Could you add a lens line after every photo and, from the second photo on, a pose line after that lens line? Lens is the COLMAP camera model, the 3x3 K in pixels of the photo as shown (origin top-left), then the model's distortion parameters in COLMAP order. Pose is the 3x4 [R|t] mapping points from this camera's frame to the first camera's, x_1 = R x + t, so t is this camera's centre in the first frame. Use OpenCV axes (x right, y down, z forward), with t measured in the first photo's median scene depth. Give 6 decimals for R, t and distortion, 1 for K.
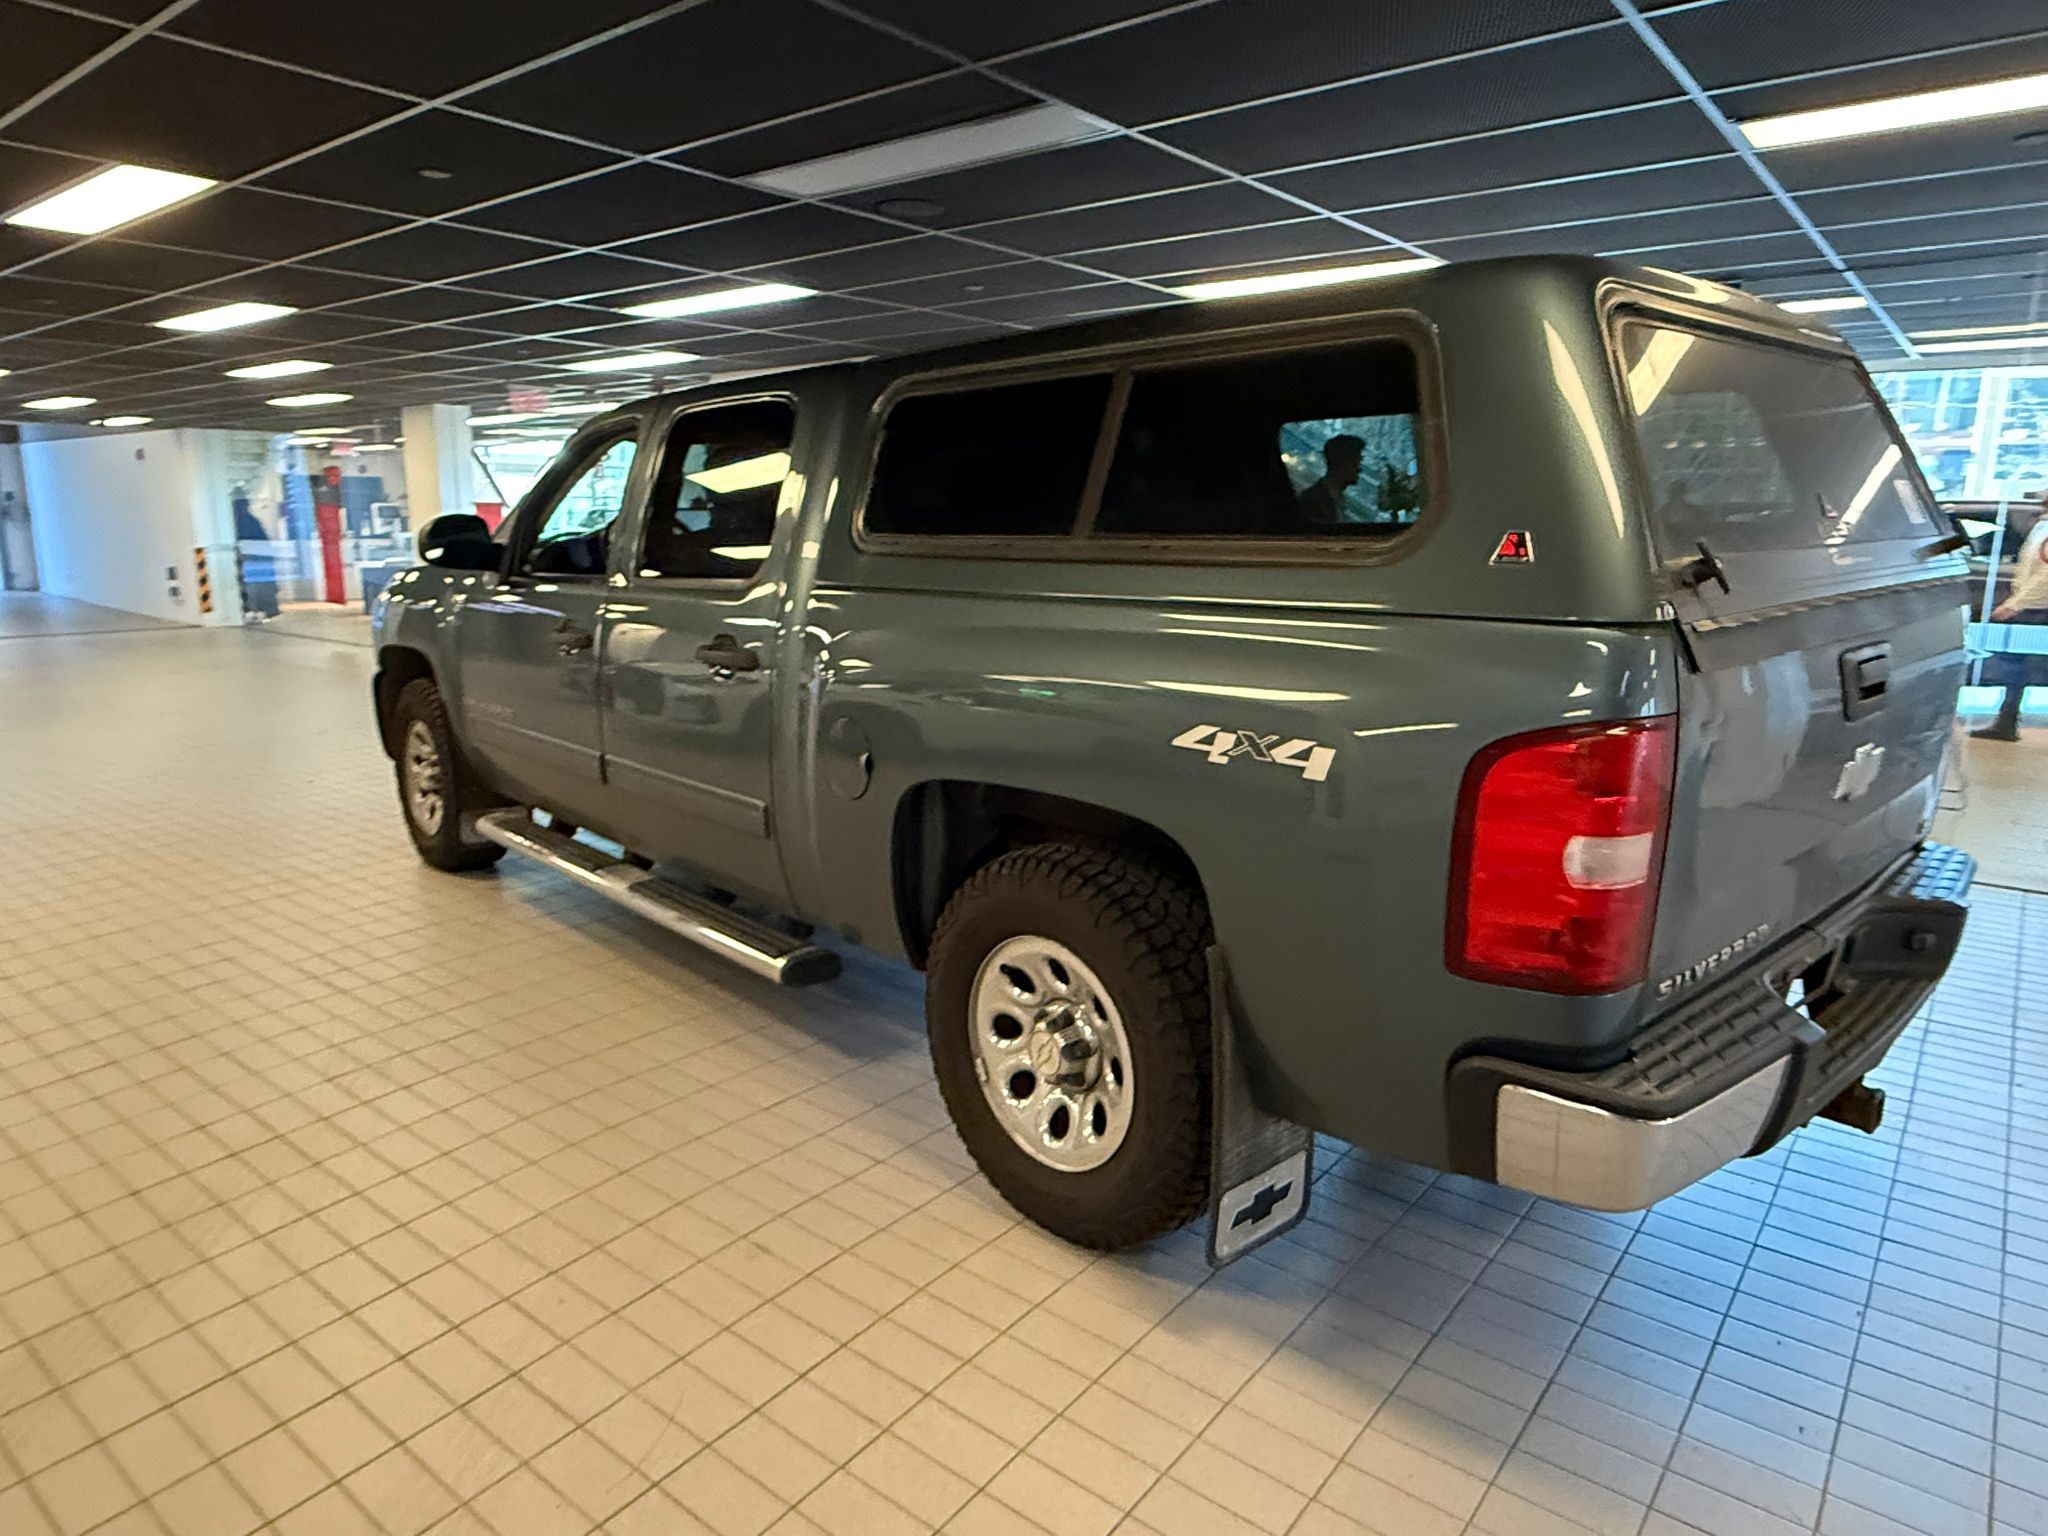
lens RADIAL K [[1263.8, 0, 1028.6], [0, 1263.8, 761.8], [0, 0, 1]] dist [-0.001272, 0.001321]
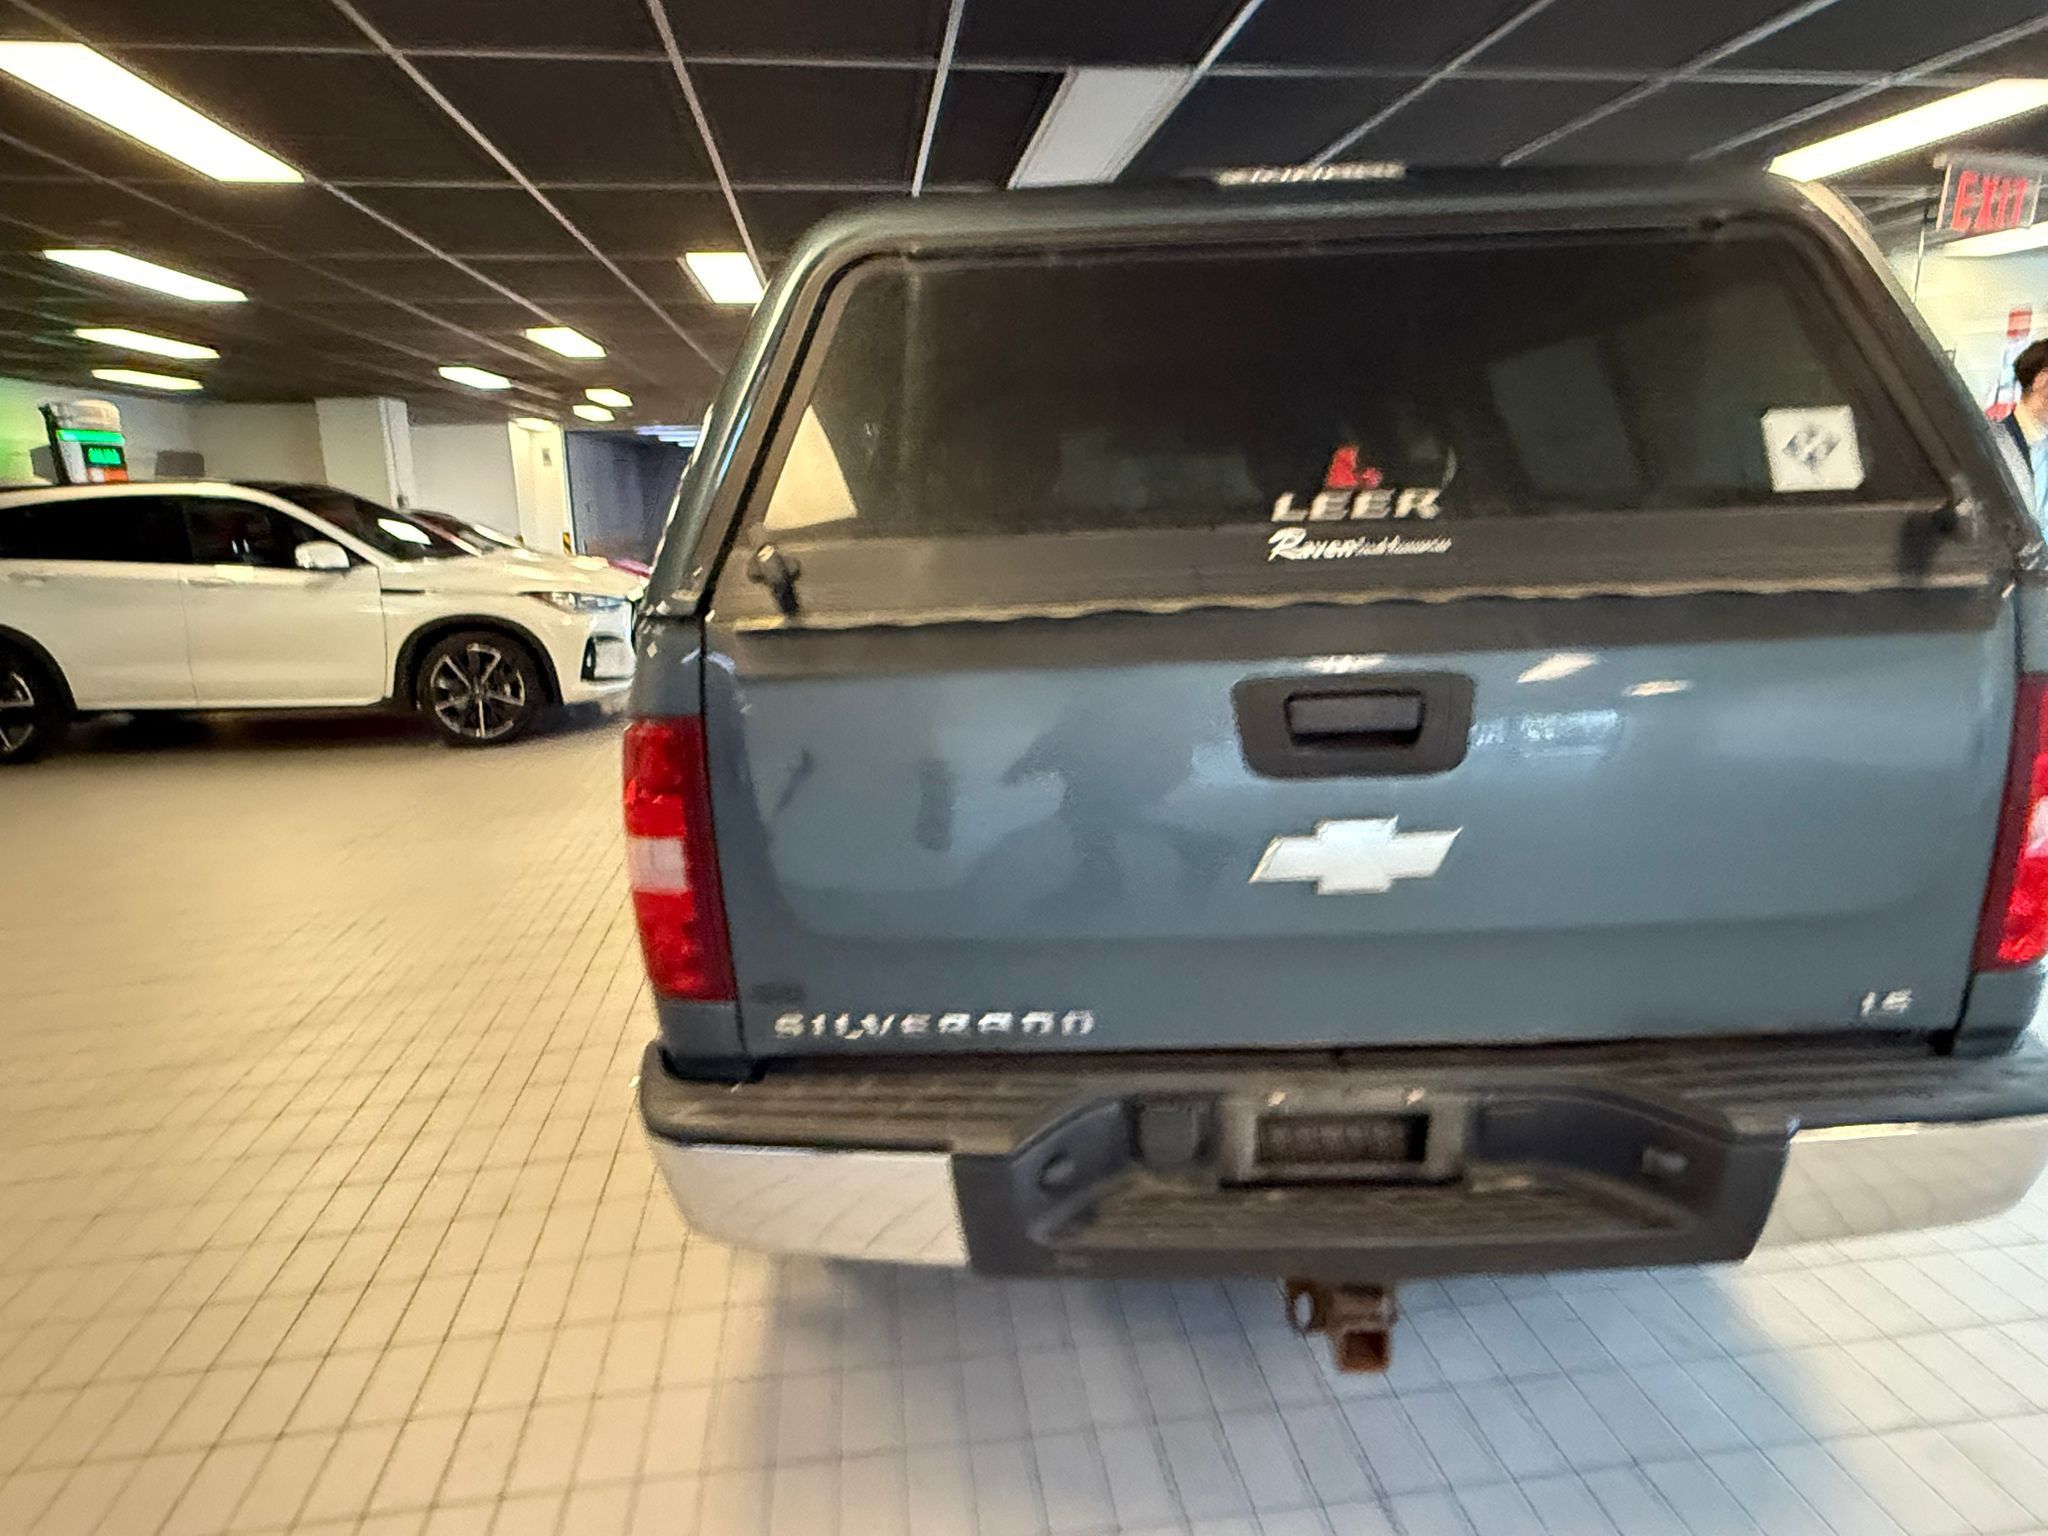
lens RADIAL K [[1265.5, 0, 1017.7], [0, 1265.5, 771.7], [0, 0, 1]] dist [-0.000188, 0.000492]
pose [[0.720932, 0.130754, -0.680559, 0.866320], [-0.108123, 0.991235, 0.075906, -0.062158], [0.684519, 0.018860, 0.728751, 0.323860]]
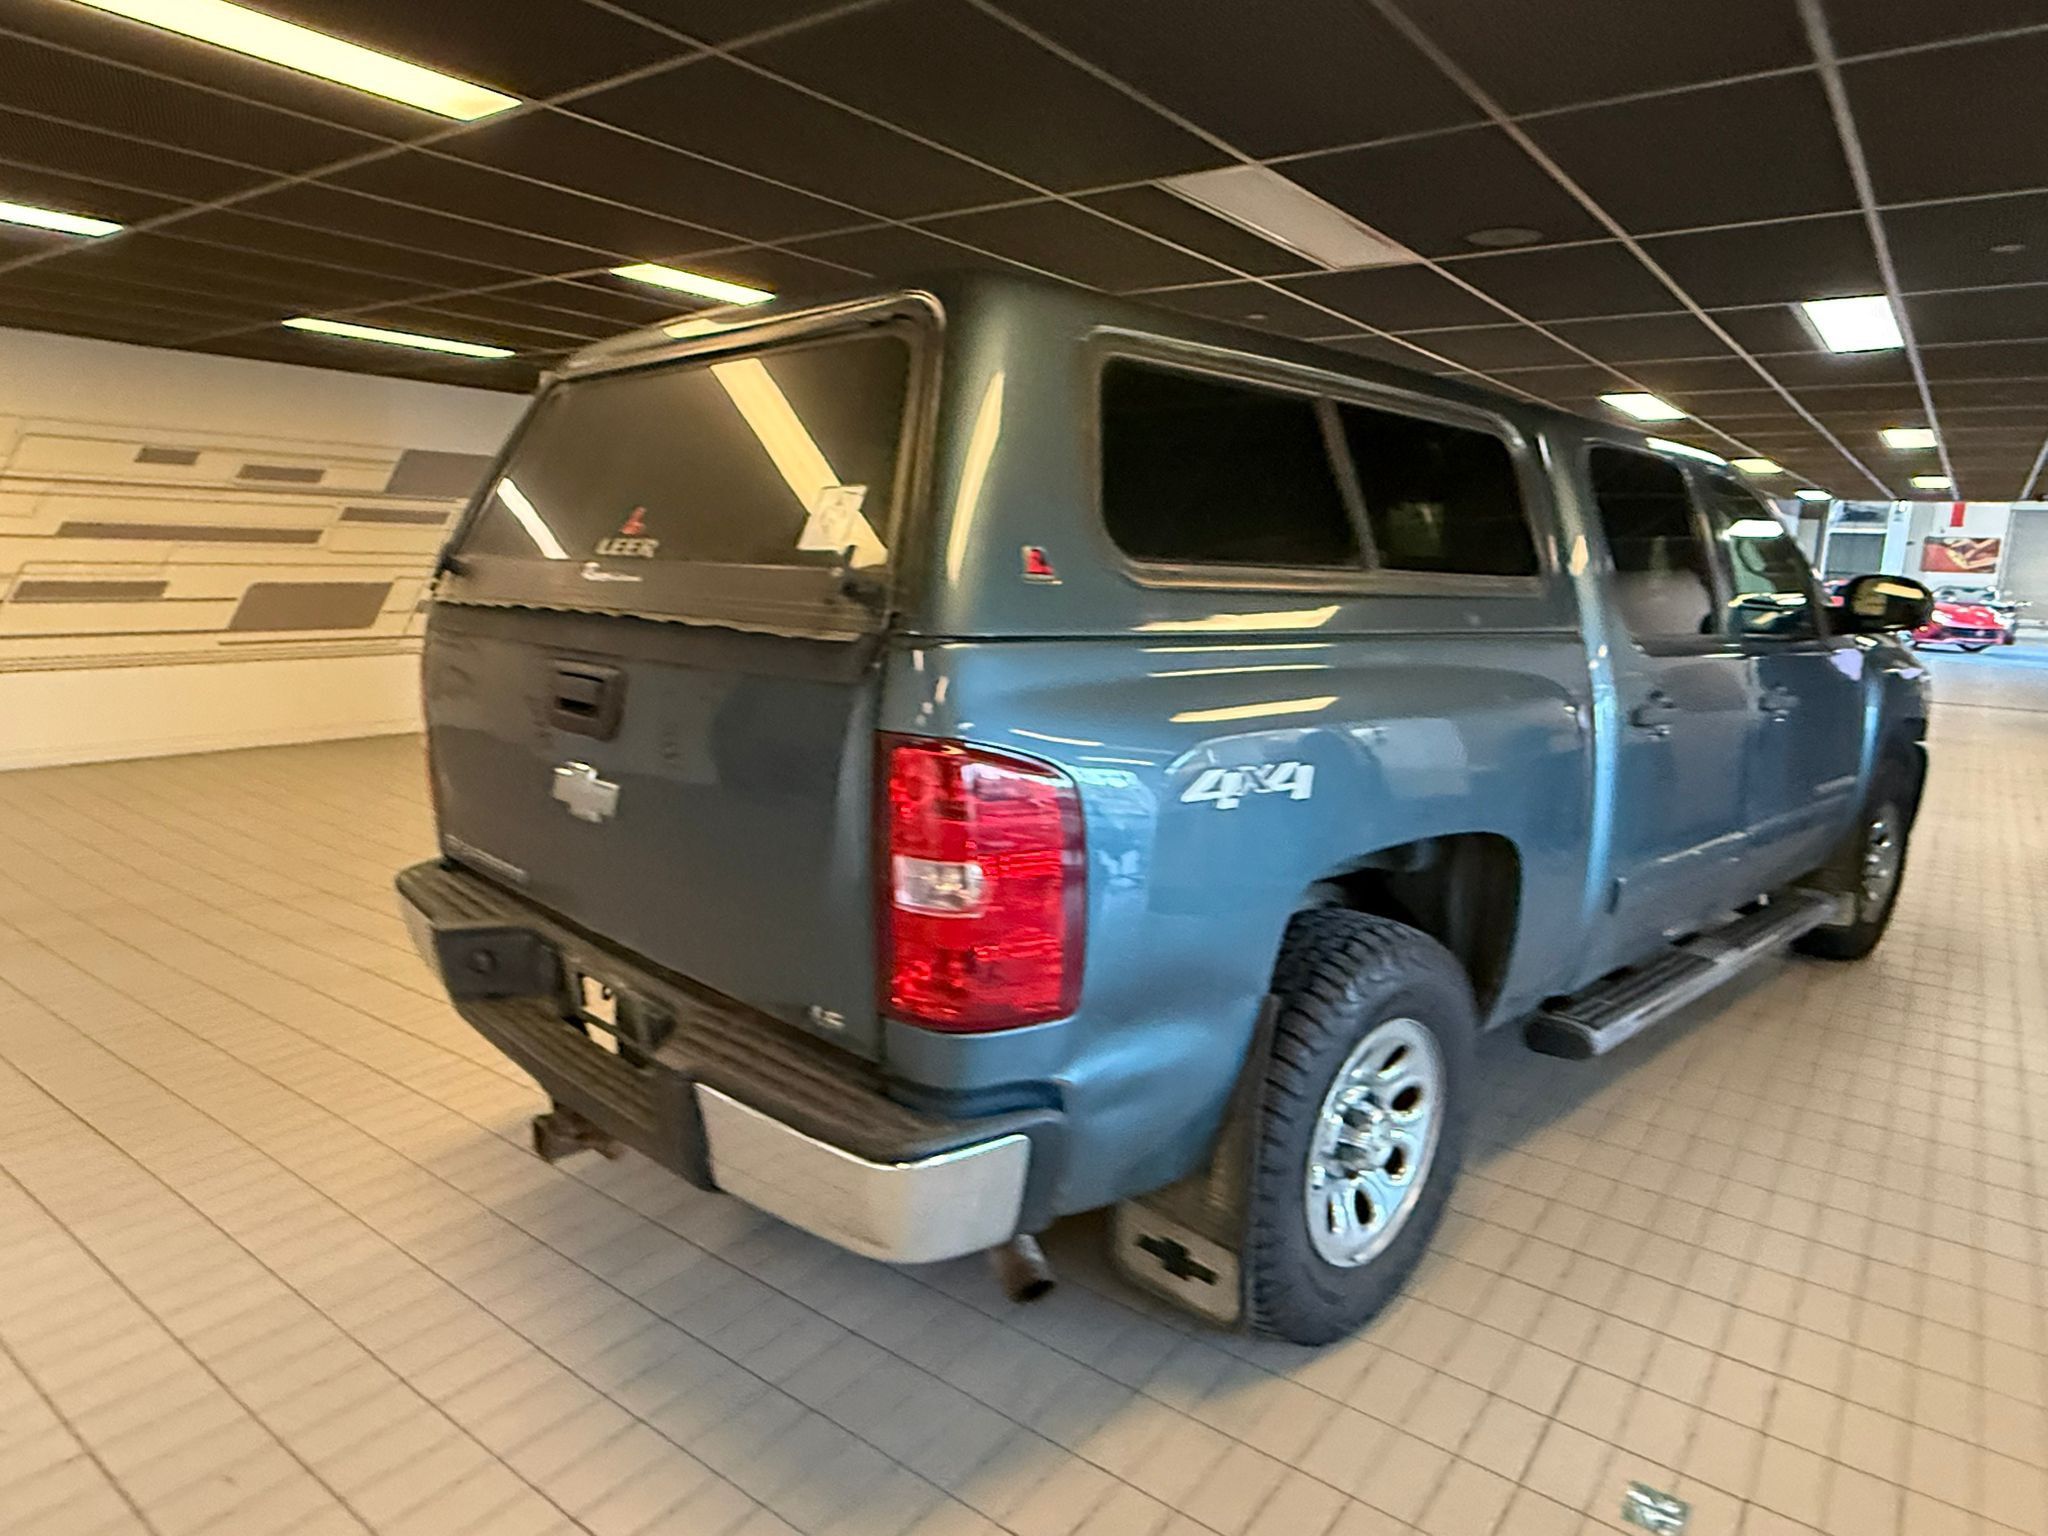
lens RADIAL K [[1265.5, 0, 1017.7], [0, 1265.5, 771.7], [0, 0, 1]] dist [-0.000188, 0.000492]
pose [[0.029656, 0.176019, -0.983940, 1.423660], [-0.227348, 0.959761, 0.164841, -0.214484], [0.973362, 0.218808, 0.068480, 1.099655]]
